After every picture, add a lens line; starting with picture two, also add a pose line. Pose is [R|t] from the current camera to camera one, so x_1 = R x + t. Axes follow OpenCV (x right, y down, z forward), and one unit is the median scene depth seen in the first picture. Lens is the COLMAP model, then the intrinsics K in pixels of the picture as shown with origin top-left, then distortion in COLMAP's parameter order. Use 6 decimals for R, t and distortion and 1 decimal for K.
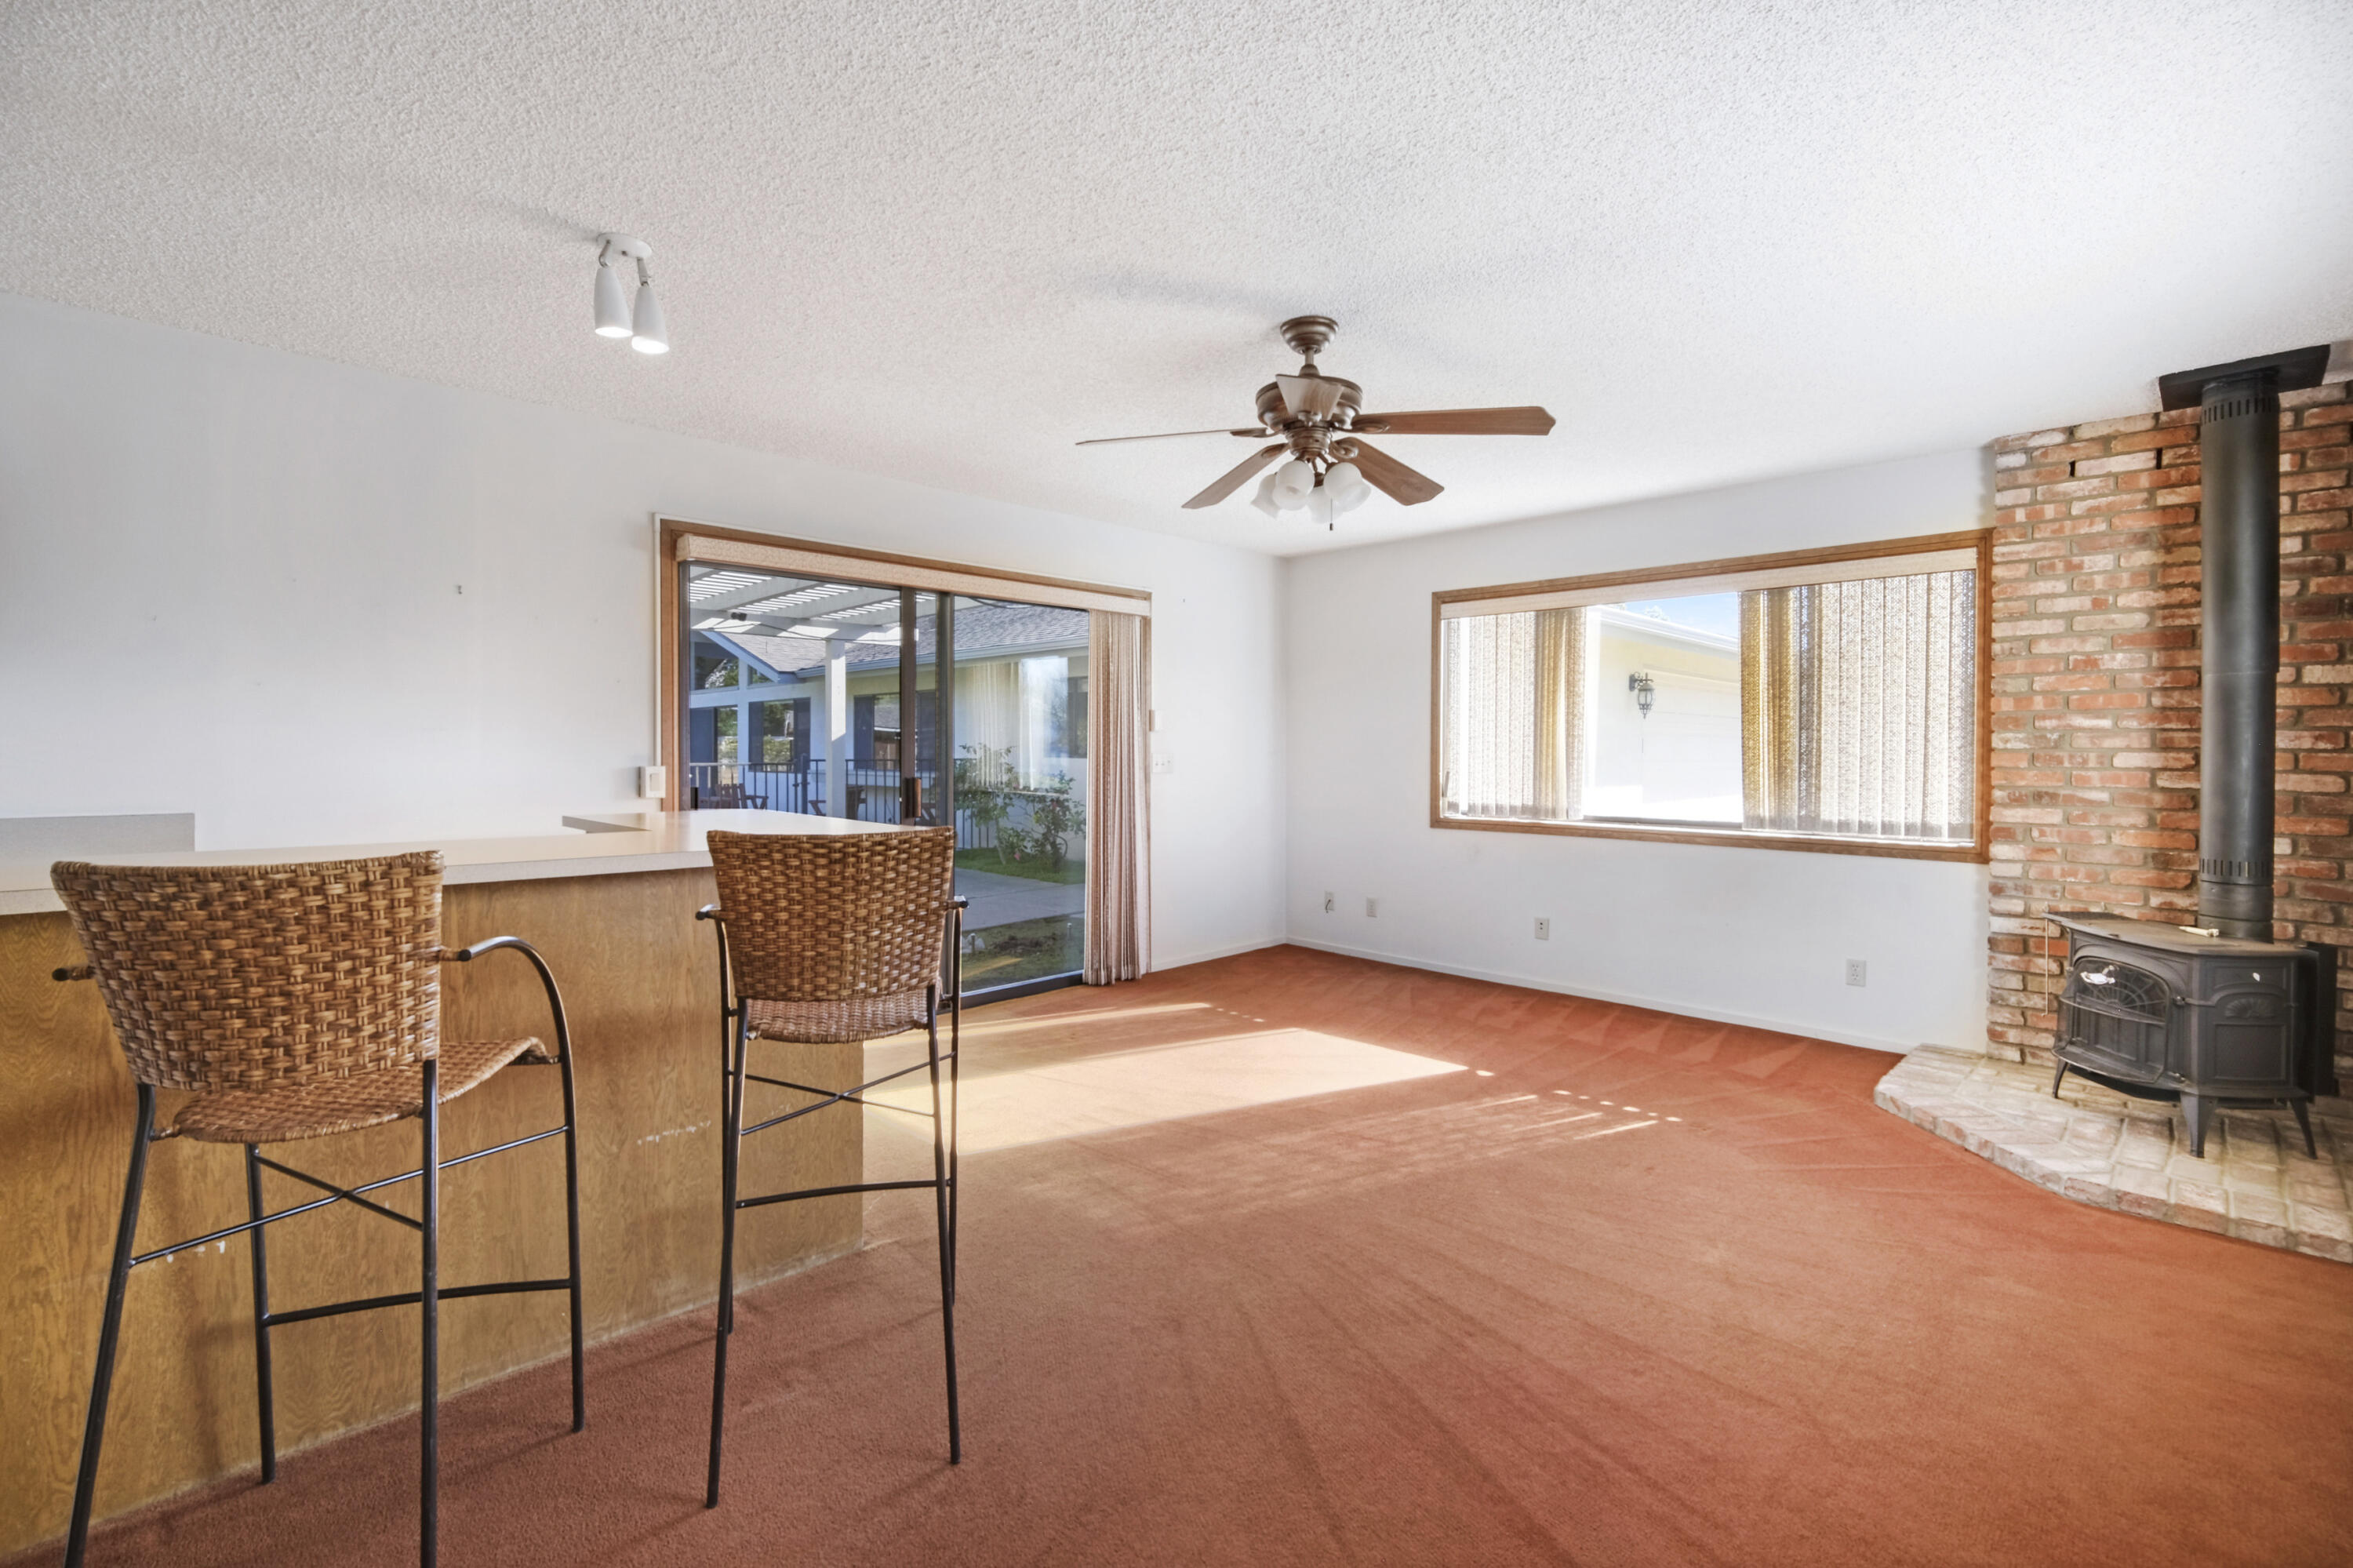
lens RADIAL K [[1036.8, 0, 1202.7], [0, 1036.8, 755.4], [0, 0, 1]] dist [-0.001303, -0.000116]
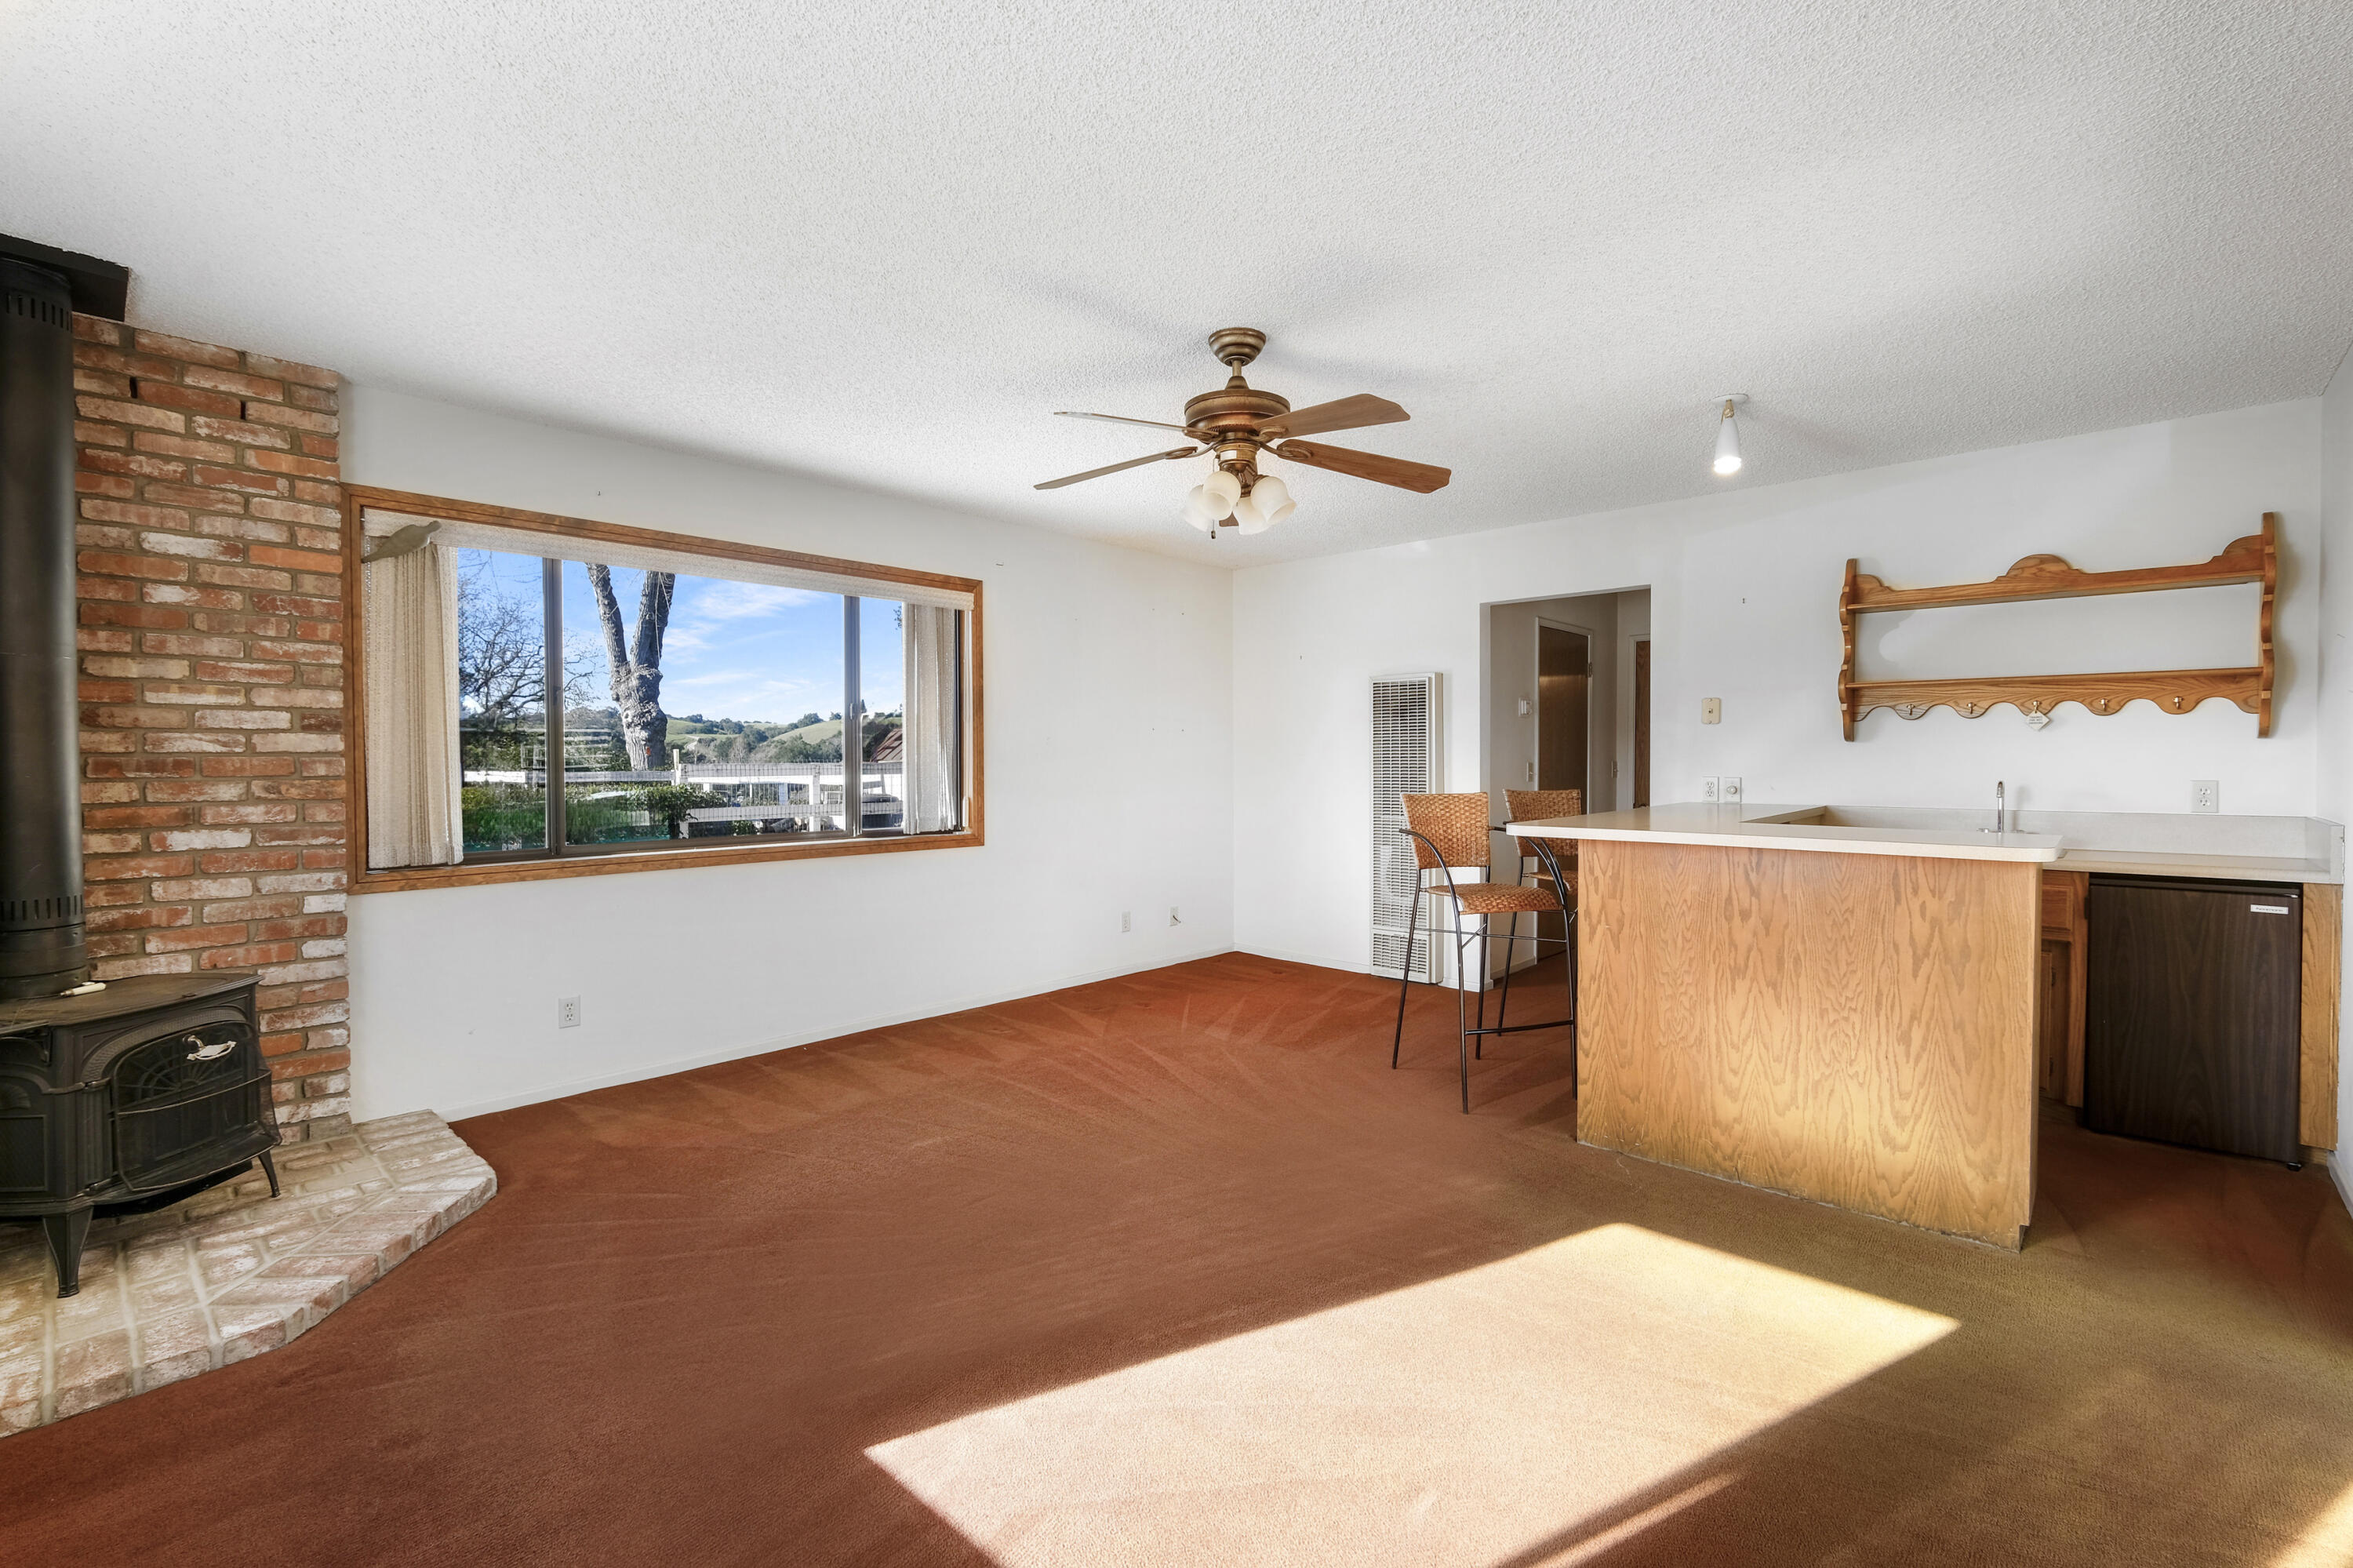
lens RADIAL K [[1036.8, 0, 1202.7], [0, 1036.8, 755.4], [0, 0, 1]] dist [-0.001303, -0.000116]
pose [[-0.998576, 0.005813, -0.053032, 0.186062], [0.005572, 0.999974, 0.004684, -0.002570], [0.053058, 0.004382, -0.998582, 1.951202]]
